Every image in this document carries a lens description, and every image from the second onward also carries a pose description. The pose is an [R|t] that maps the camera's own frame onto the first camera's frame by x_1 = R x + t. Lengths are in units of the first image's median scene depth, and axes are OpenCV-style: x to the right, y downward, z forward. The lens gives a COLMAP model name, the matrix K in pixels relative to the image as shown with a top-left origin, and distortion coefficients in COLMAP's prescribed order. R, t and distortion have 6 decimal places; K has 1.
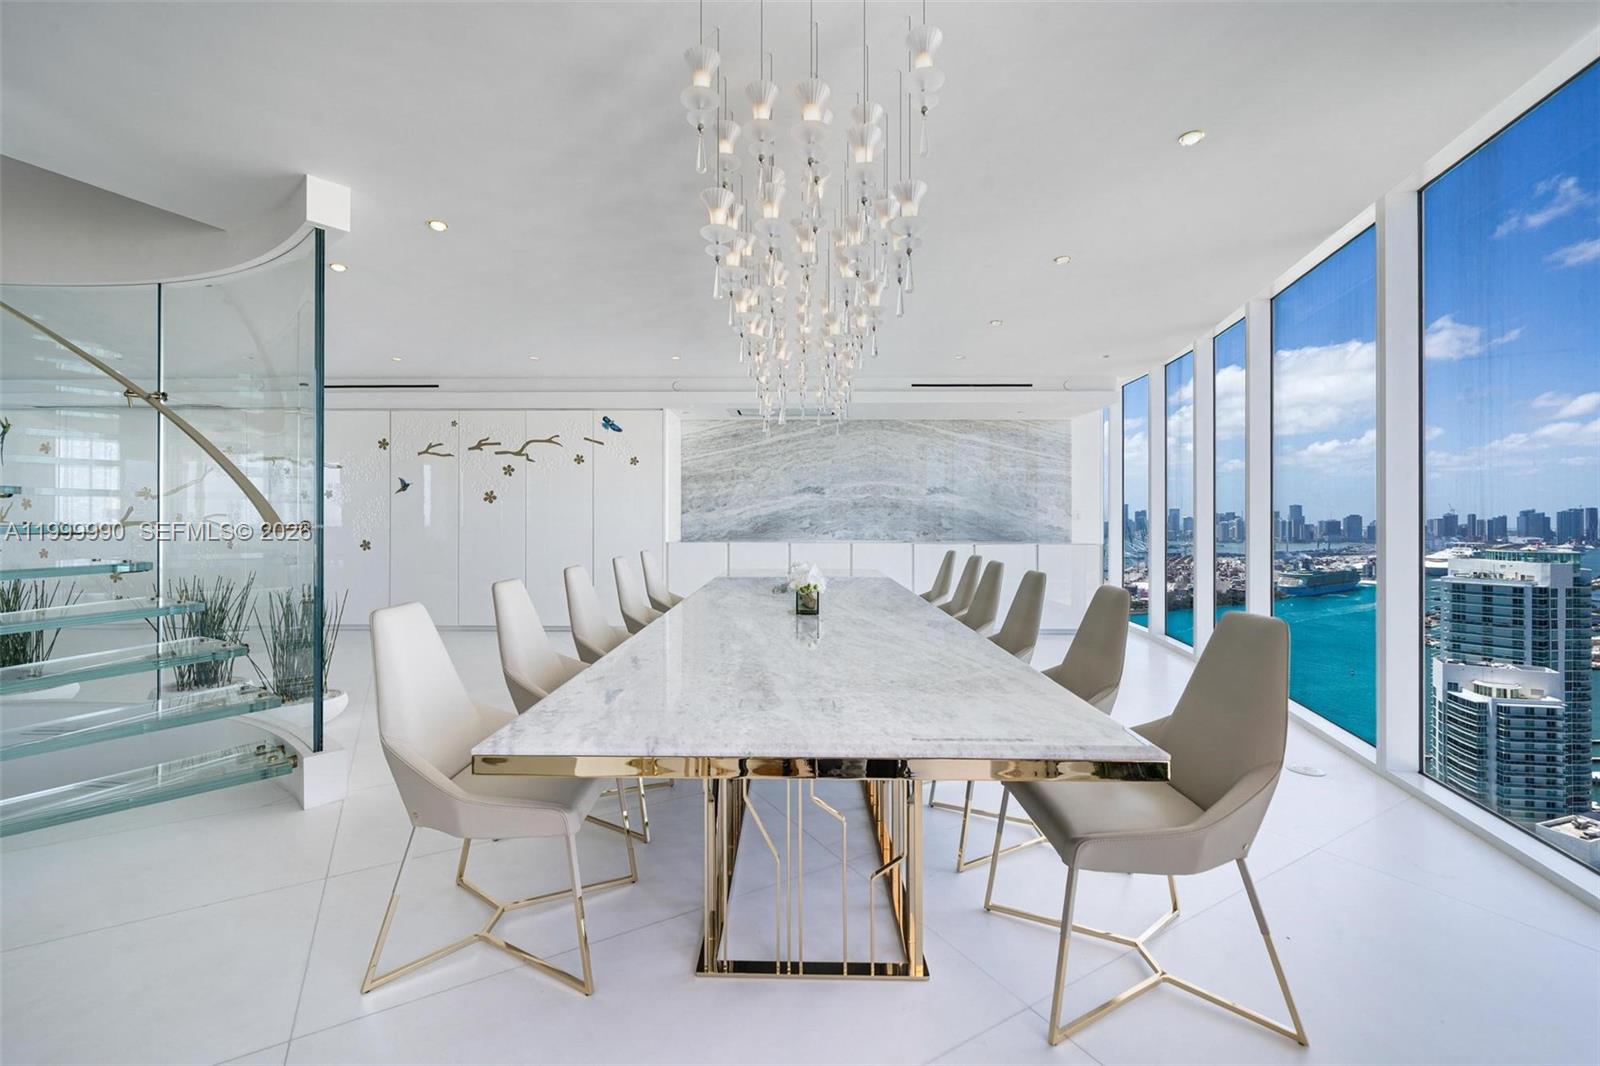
lens RADIAL K [[639.0, 0, 780.0], [0, 639.0, 518.5], [0, 0, 1]] dist [-0.005950, 0.000944]
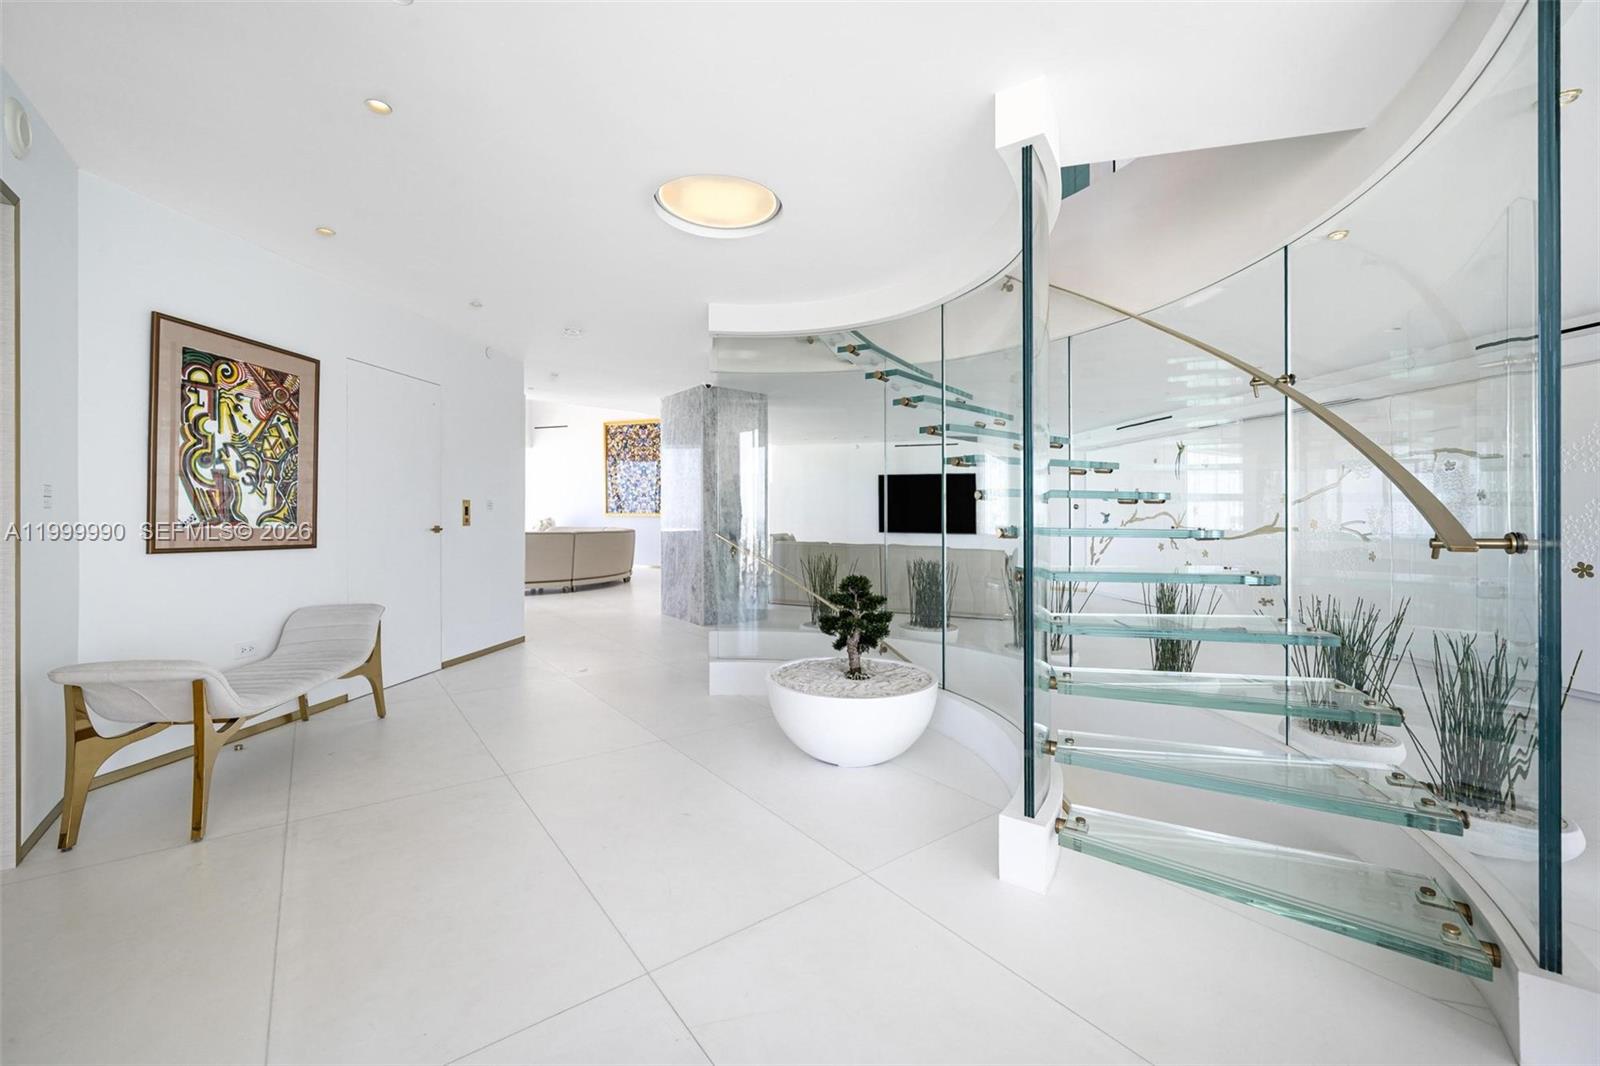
lens RADIAL K [[639.0, 0, 804.2], [0, 639.0, 527.3], [0, 0, 1]] dist [-0.005950, 0.000944]
pose [[0.134420, 0.005819, -0.990907, -0.240702], [0.015745, 0.999844, 0.008007, -0.012523], [0.990799, -0.016678, 0.134307, 0.268176]]
